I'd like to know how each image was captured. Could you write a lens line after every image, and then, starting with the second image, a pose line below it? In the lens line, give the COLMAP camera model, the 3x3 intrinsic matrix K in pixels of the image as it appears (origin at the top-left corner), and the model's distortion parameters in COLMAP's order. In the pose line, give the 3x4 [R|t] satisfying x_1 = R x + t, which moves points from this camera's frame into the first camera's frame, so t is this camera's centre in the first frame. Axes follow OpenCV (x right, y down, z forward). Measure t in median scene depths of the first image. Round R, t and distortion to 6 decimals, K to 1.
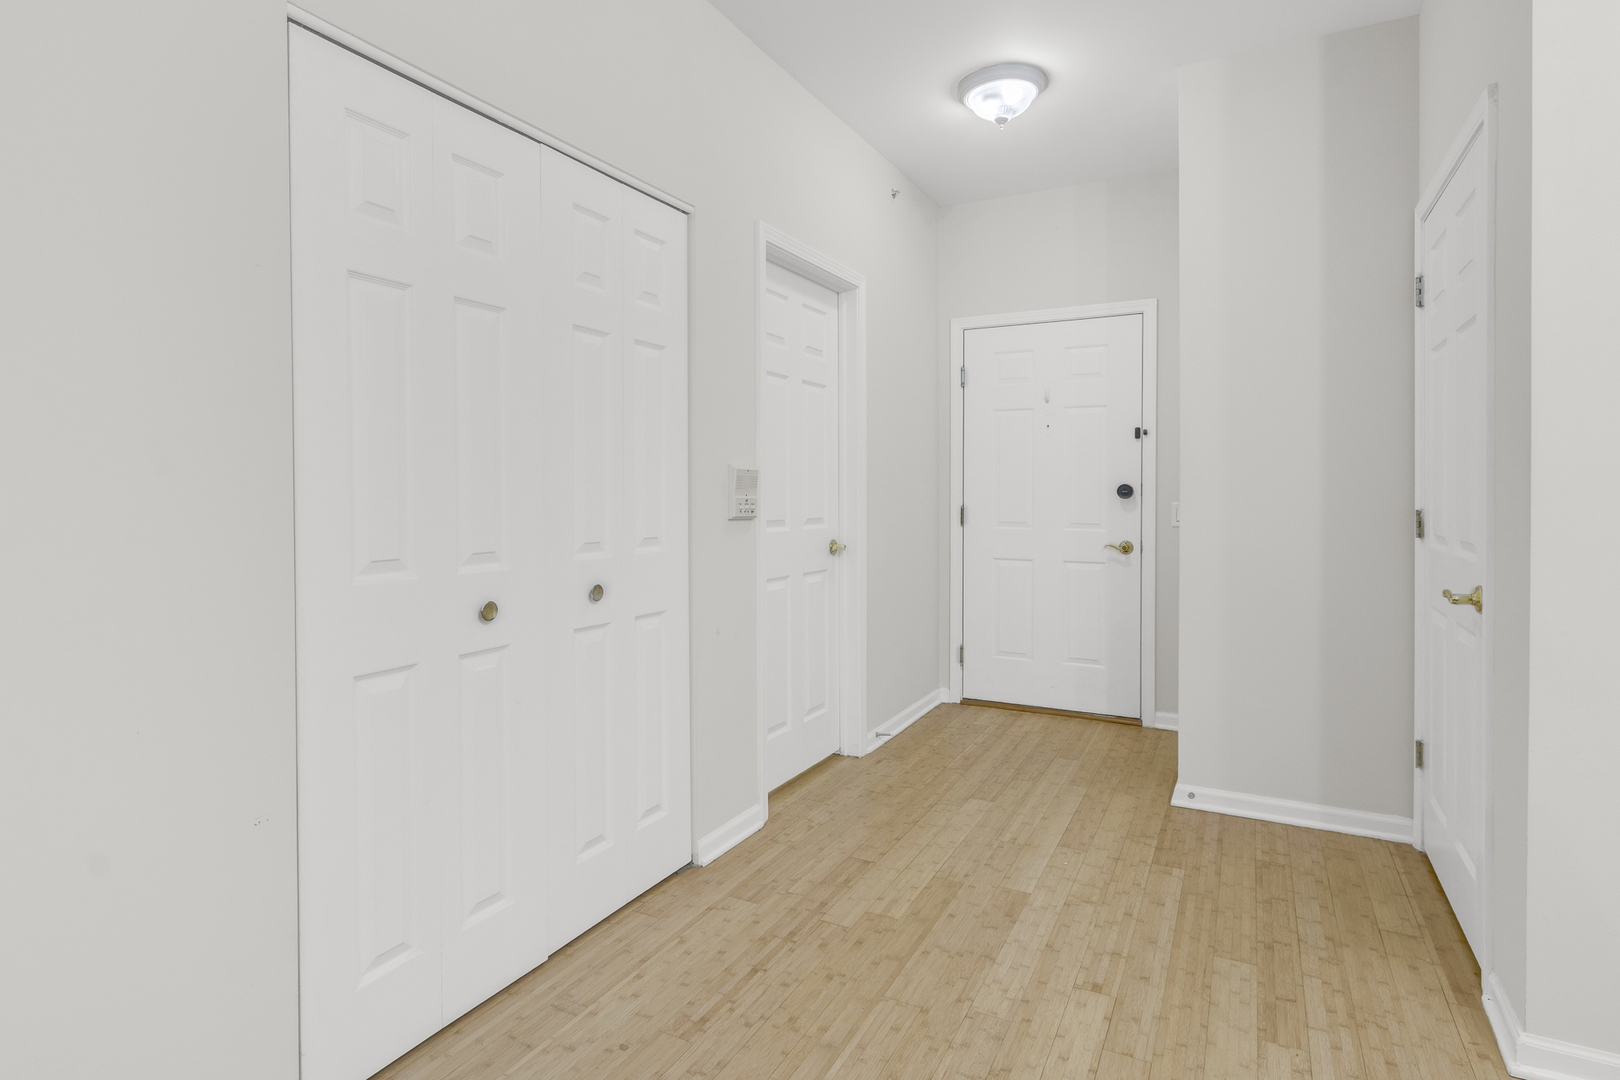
lens RADIAL K [[828.2, 0, 807.2], [0, 828.2, 509.9], [0, 0, 1]] dist [0.001950, -0.001661]
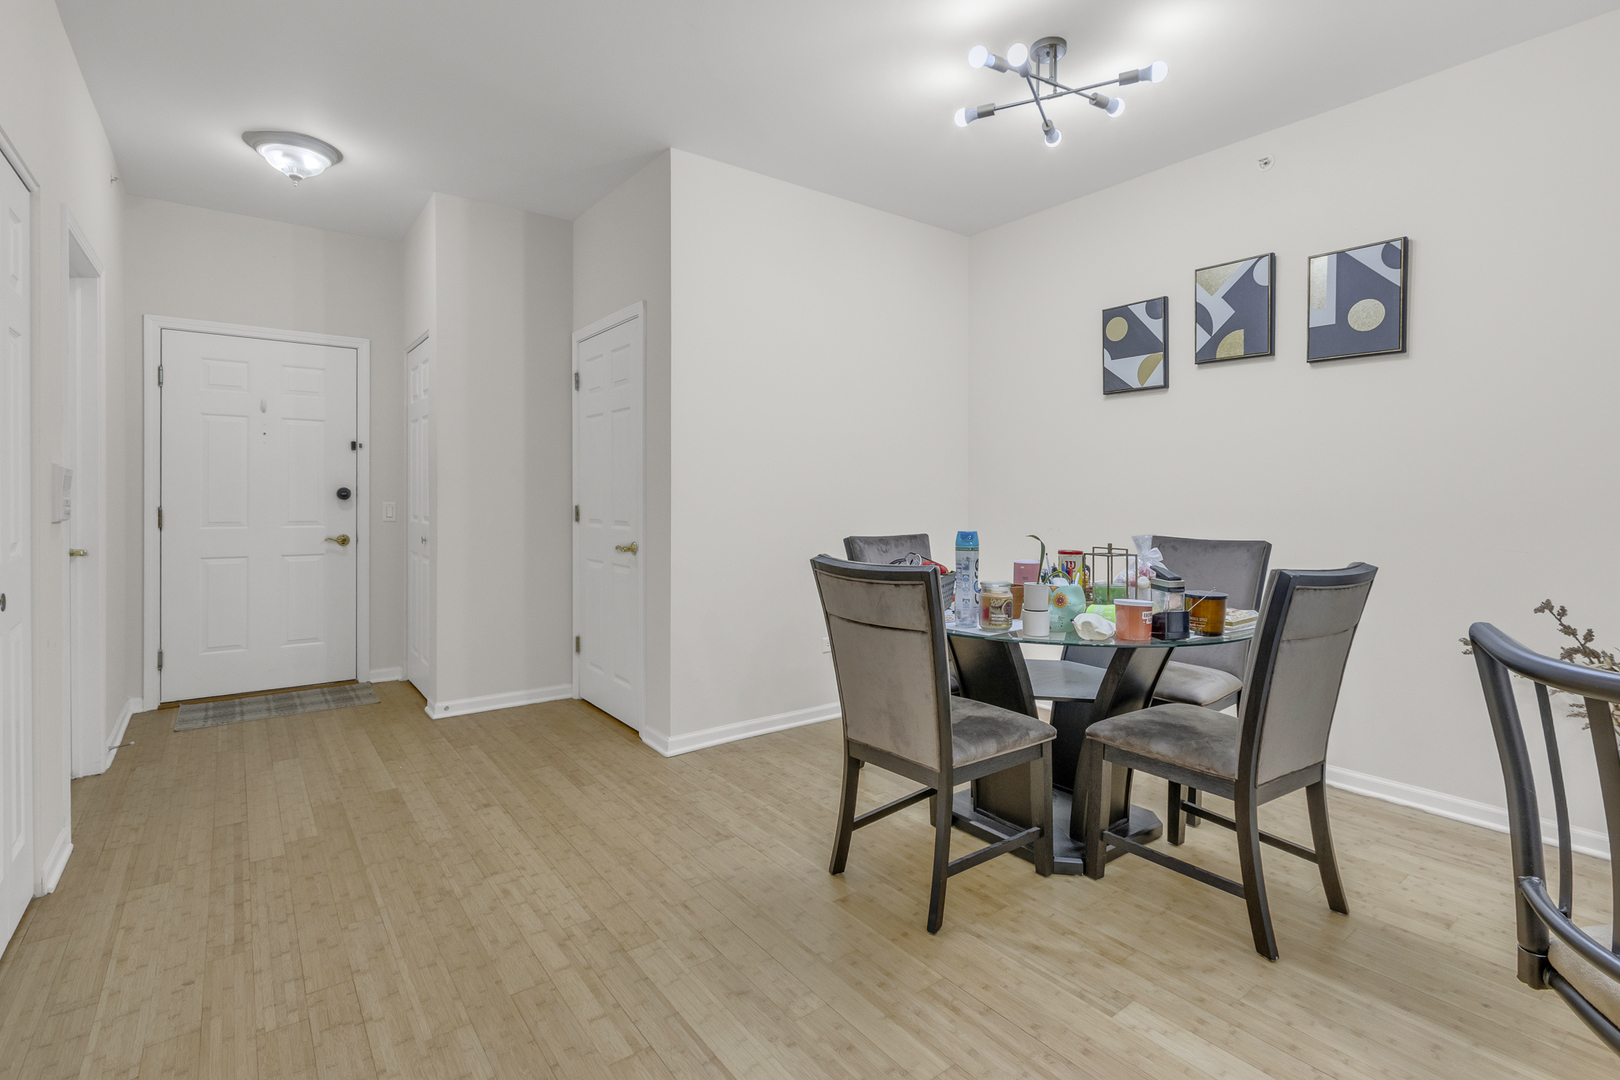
lens RADIAL K [[787.4, 0, 812.1], [0, 787.4, 530.5], [0, 0, 1]] dist [-0.001333, 0.000289]
pose [[0.418898, -0.036783, 0.907288, -0.576069], [0.013183, 0.999320, 0.034427, 0.001838], [-0.907937, -0.002461, 0.419098, -0.158875]]
